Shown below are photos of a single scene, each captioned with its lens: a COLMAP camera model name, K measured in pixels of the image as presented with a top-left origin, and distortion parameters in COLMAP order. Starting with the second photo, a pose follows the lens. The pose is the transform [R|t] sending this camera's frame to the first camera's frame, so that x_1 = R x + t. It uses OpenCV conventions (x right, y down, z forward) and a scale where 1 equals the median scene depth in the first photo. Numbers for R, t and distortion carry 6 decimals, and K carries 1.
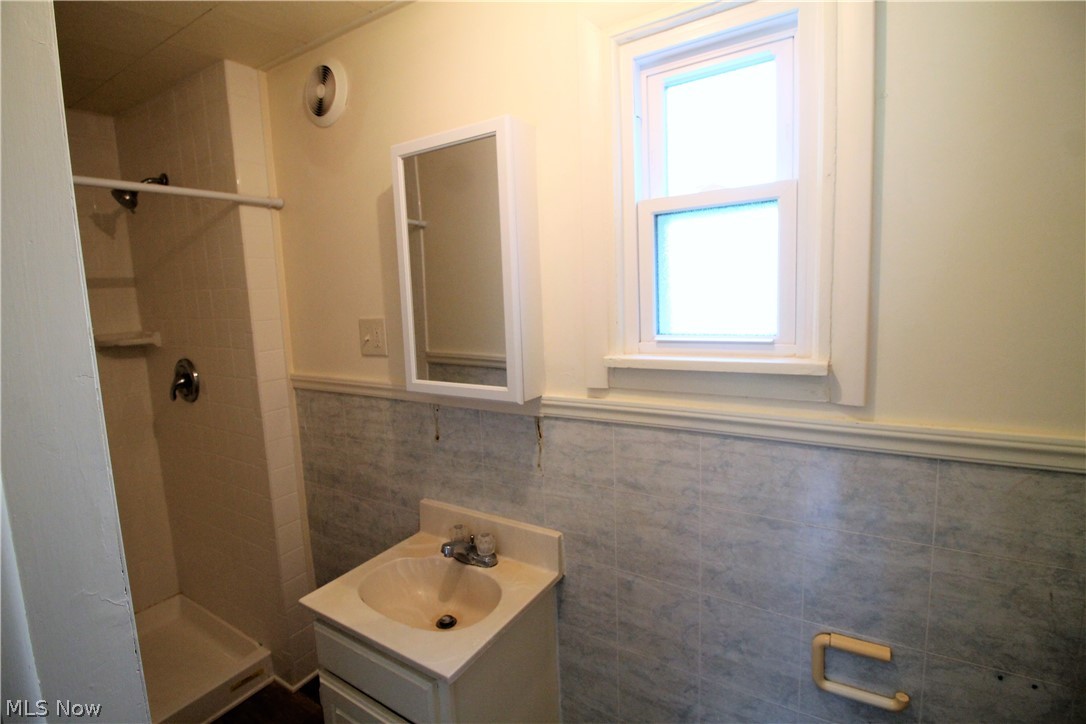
lens RADIAL K [[514.1, 0, 539.0], [0, 514.1, 362.3], [0, 0, 1]] dist [-0.007150, -0.009050]
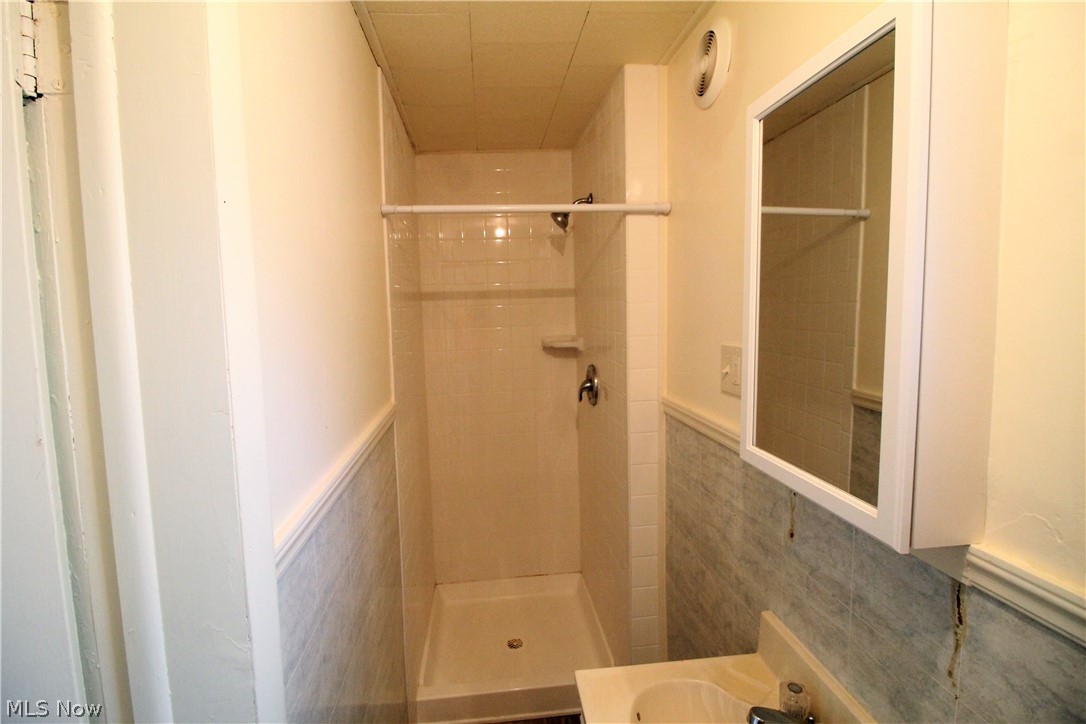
lens RADIAL K [[514.1, 0, 538.5], [0, 514.1, 353.9], [0, 0, 1]] dist [-0.007150, -0.009050]
pose [[0.626328, 0.096832, -0.773522, 0.078982], [-0.113878, 0.992976, 0.032096, -0.062726], [0.771197, 0.067985, 0.632956, 0.287252]]
